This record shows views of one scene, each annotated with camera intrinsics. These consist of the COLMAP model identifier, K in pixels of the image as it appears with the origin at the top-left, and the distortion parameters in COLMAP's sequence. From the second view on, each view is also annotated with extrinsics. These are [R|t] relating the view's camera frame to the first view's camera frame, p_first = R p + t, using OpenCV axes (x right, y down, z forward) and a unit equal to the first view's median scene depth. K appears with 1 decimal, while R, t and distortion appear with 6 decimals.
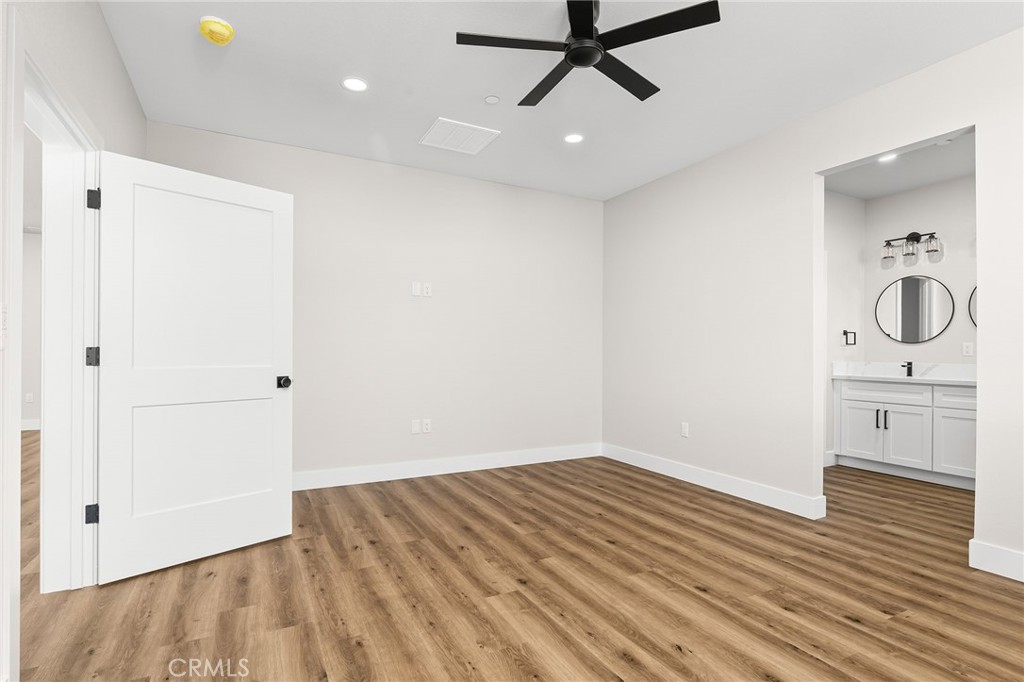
lens RADIAL K [[511.5, 0, 512.2], [0, 511.5, 346.8], [0, 0, 1]] dist [-0.001557, -0.001436]
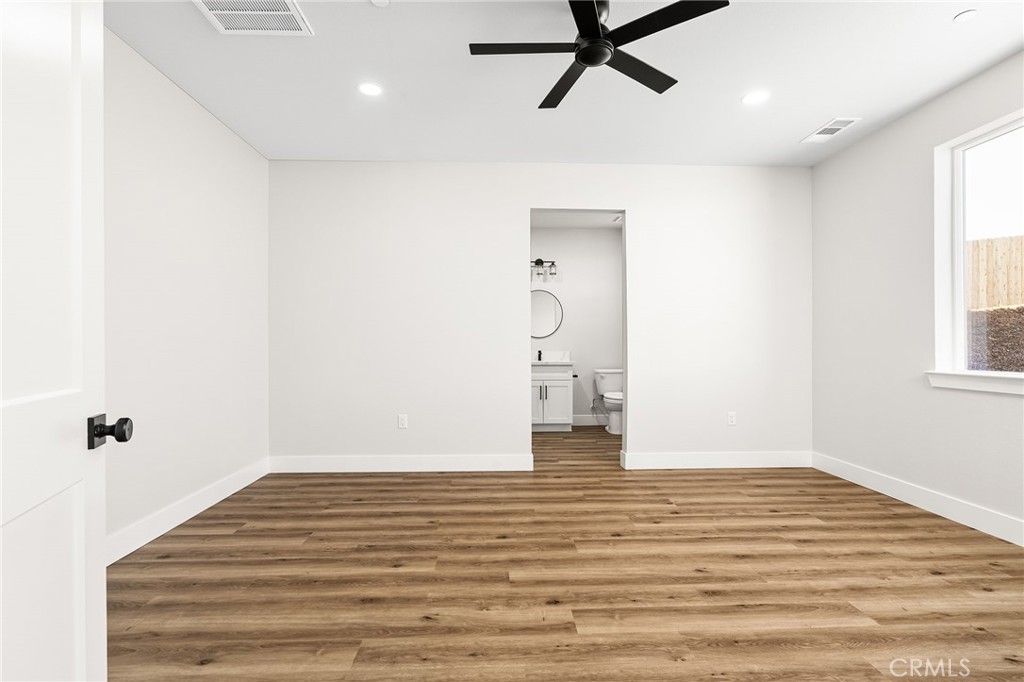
lens RADIAL K [[483.1, 0, 515.7], [0, 483.1, 337.6], [0, 0, 1]] dist [-0.005859, -0.000569]
pose [[0.425230, 0.008212, 0.905048, -0.672598], [-0.003718, 0.999966, -0.007326, 0.005889], [-0.905078, -0.000250, 0.425246, 0.616090]]
